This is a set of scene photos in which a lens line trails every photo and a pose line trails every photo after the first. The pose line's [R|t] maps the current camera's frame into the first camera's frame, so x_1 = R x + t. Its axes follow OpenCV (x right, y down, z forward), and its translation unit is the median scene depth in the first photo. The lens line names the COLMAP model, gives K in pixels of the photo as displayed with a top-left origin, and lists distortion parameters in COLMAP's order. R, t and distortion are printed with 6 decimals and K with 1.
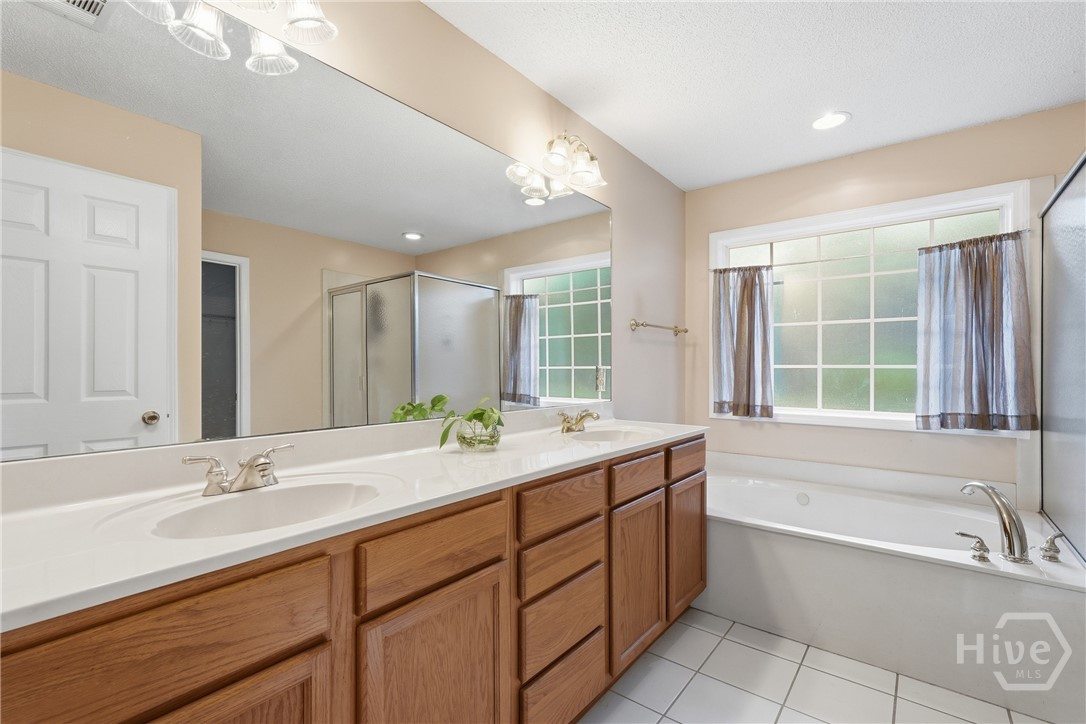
lens RADIAL K [[484.4, 0, 543.3], [0, 484.4, 367.1], [0, 0, 1]] dist [-0.003597, 0.000075]
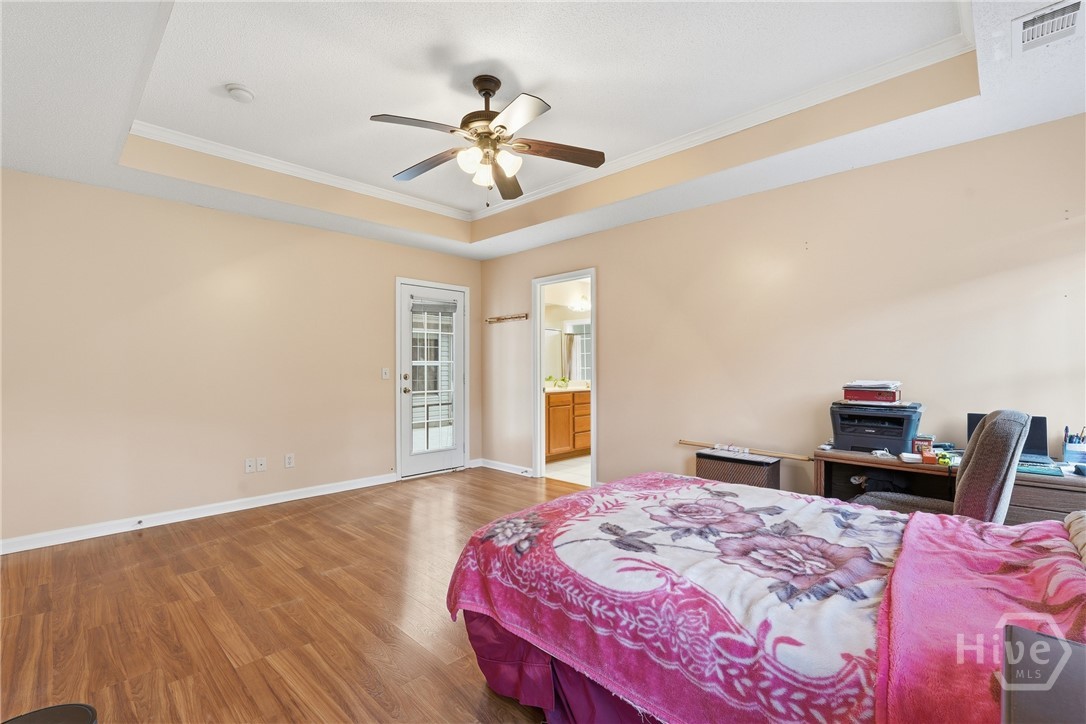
lens RADIAL K [[484.4, 0, 542.9], [0, 484.4, 362.9], [0, 0, 1]] dist [-0.003597, 0.000075]
pose [[0.994972, -0.001658, -0.100141, 0.038362], [0.001714, 0.999998, 0.000474, -0.021352], [0.100140, -0.000644, 0.994973, -1.117562]]
